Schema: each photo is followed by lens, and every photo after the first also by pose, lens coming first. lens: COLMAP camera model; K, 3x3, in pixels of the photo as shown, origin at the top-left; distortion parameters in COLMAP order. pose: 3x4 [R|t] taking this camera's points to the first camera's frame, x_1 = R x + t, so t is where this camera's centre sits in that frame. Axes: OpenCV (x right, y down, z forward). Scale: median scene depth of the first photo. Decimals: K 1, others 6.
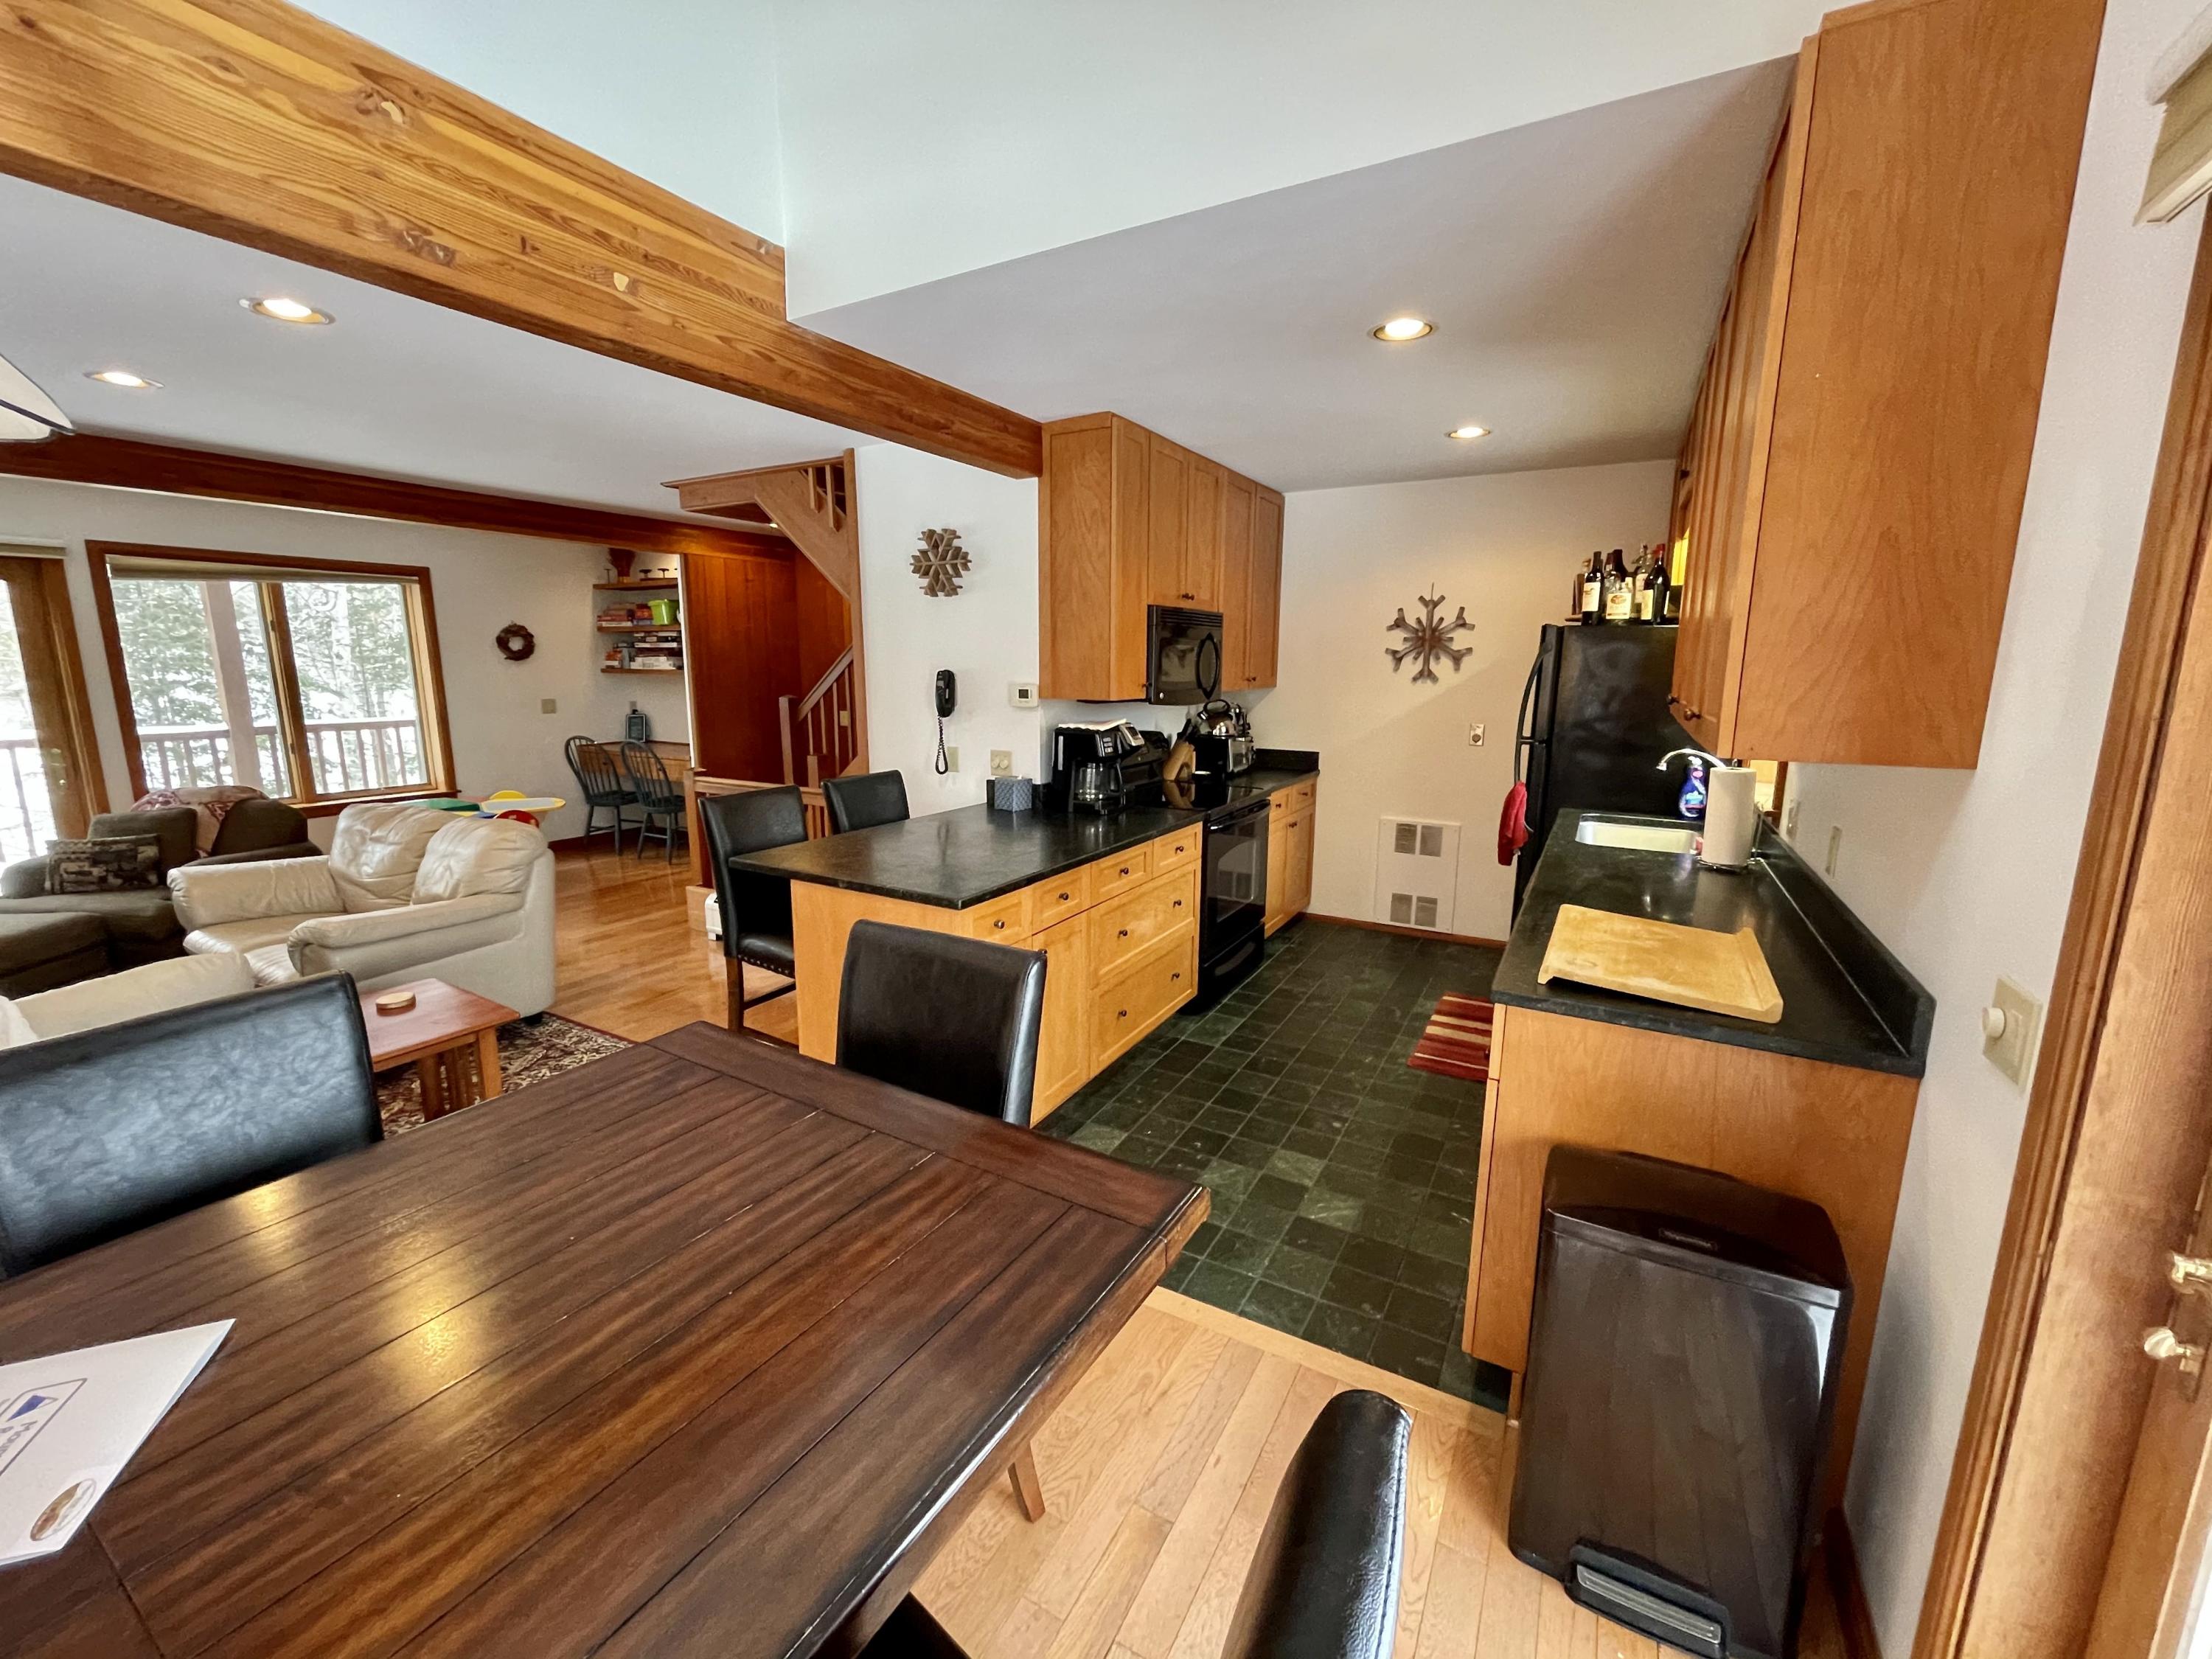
lens RADIAL K [[902.9, 0, 1109.7], [0, 902.9, 833.9], [0, 0, 1]] dist [-0.003899, 0.002358]
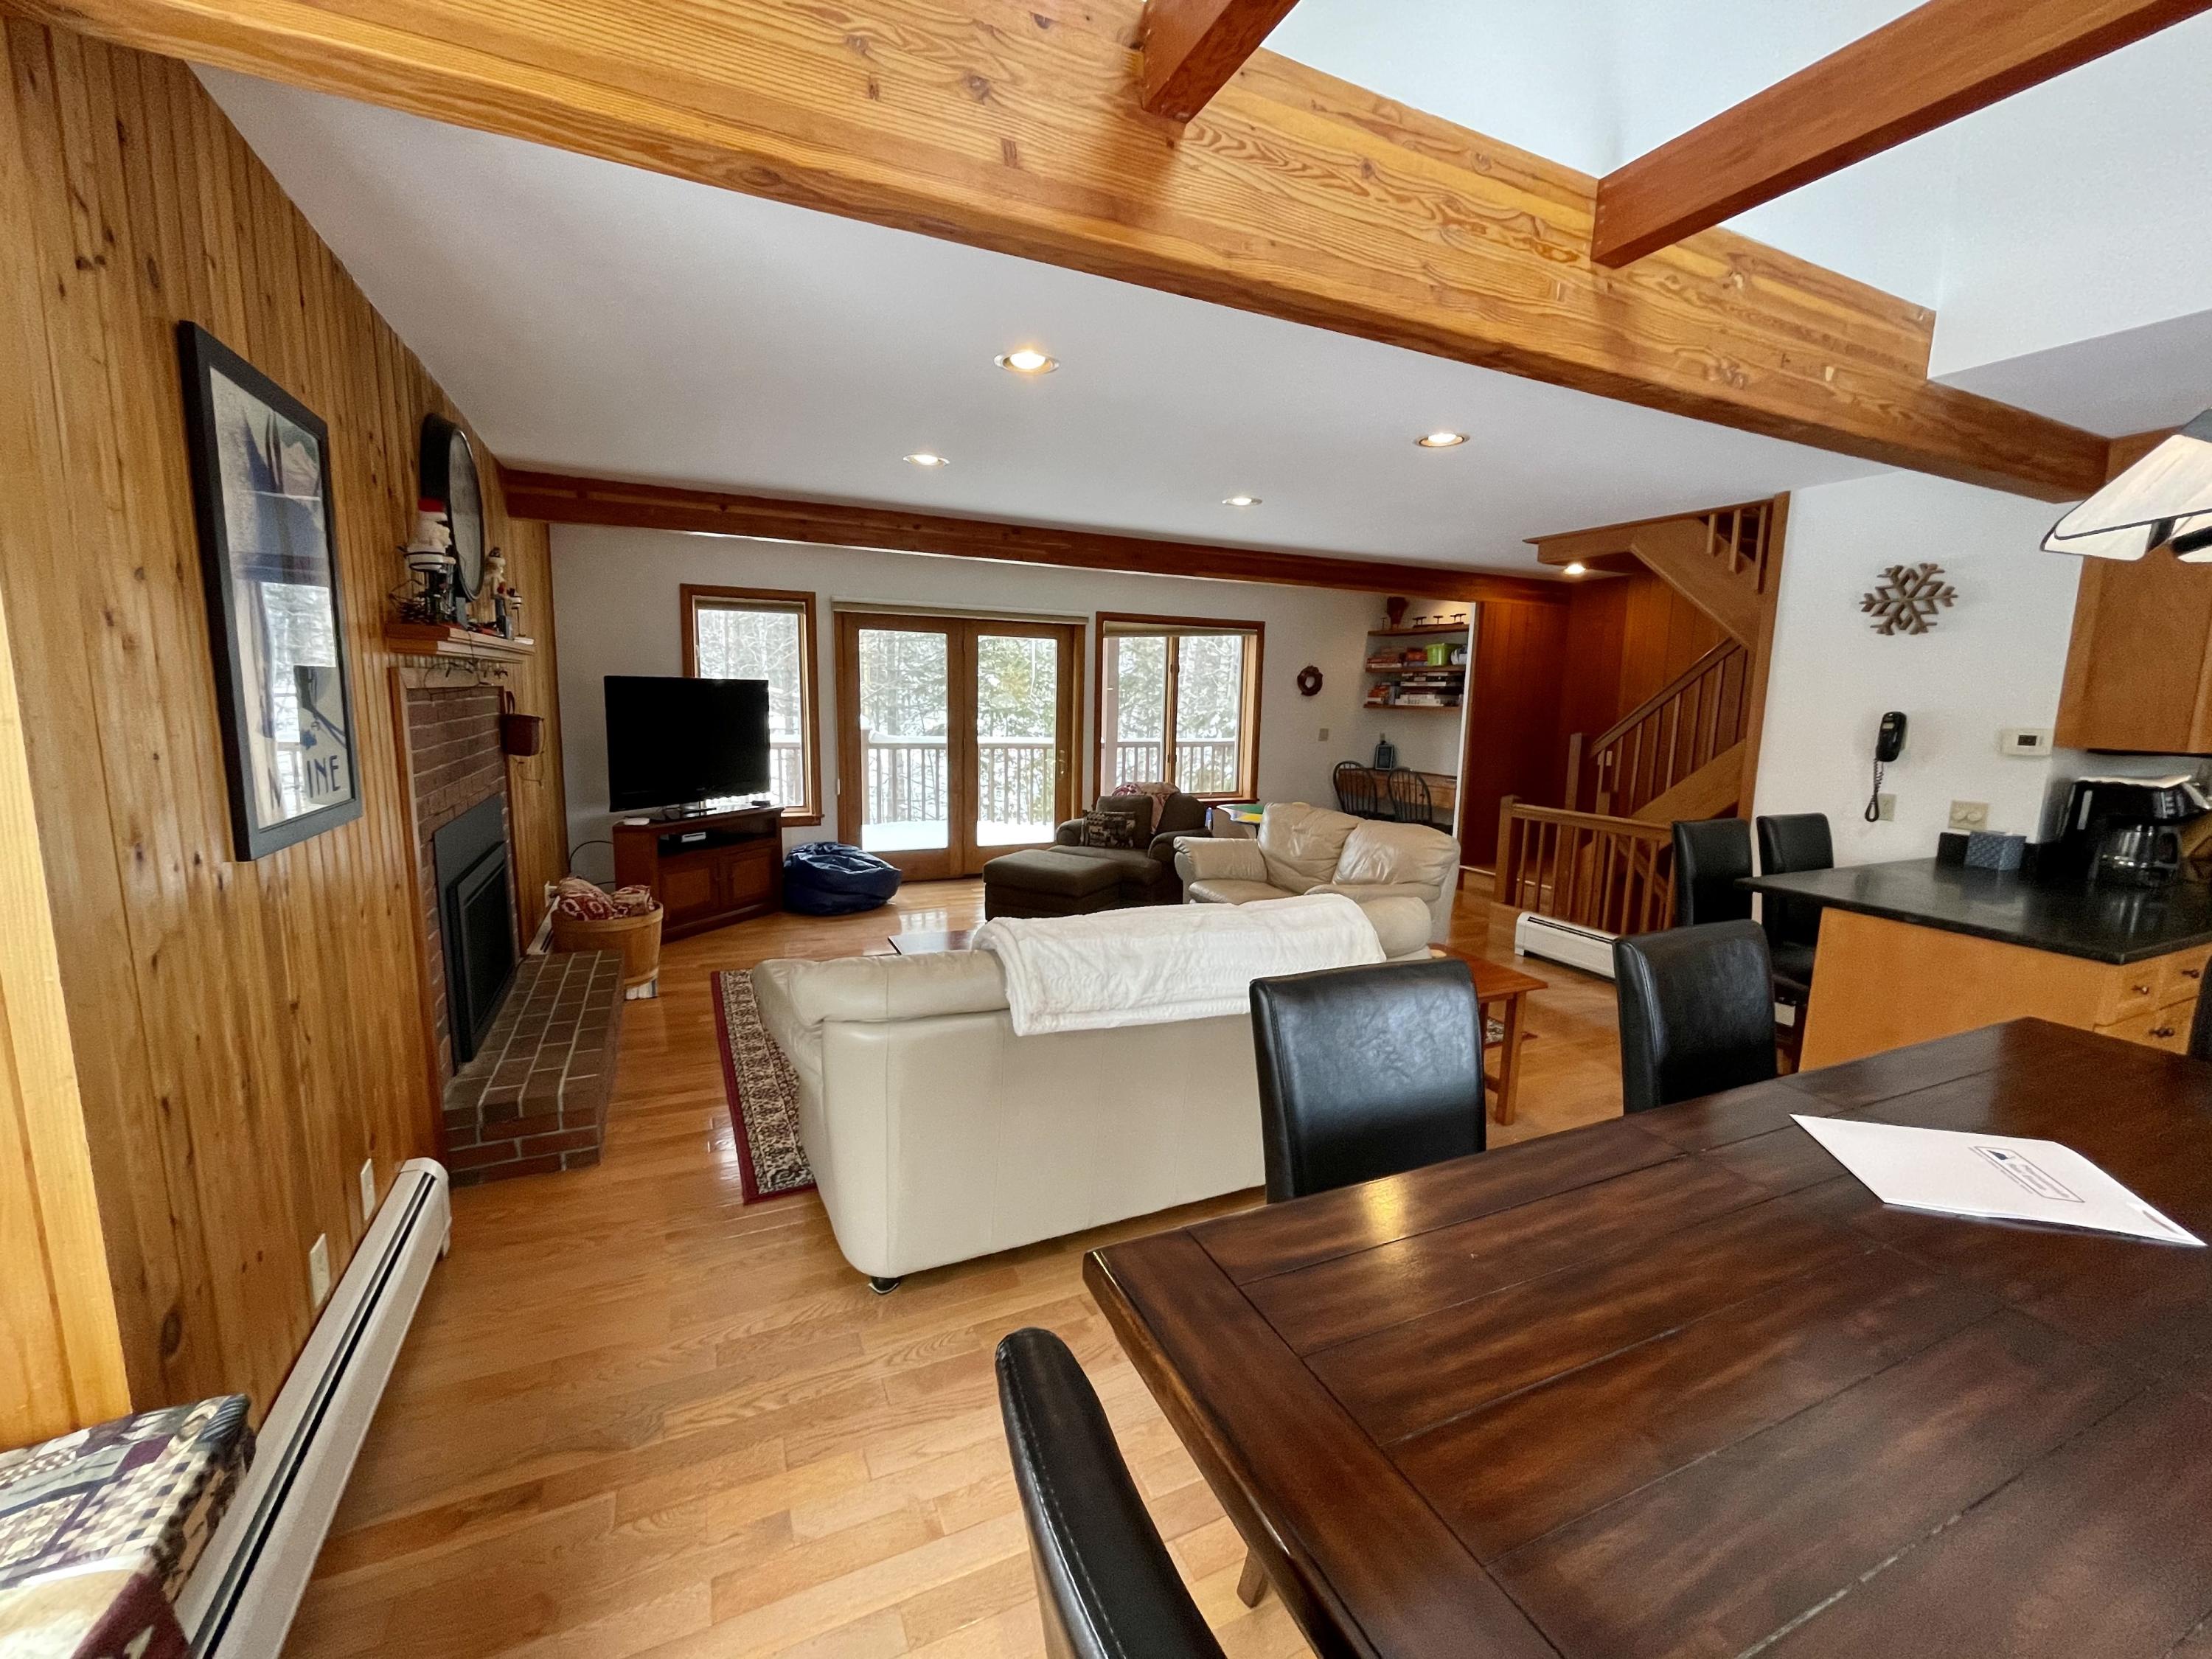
lens RADIAL K [[902.9, 0, 1101.9], [0, 902.9, 829.2], [0, 0, 1]] dist [-0.003899, 0.002358]
pose [[0.813772, 0.098486, -0.572778, -0.300840], [-0.125789, 0.992024, -0.008142, 0.050219], [0.567408, 0.078675, 0.819670, -0.226651]]
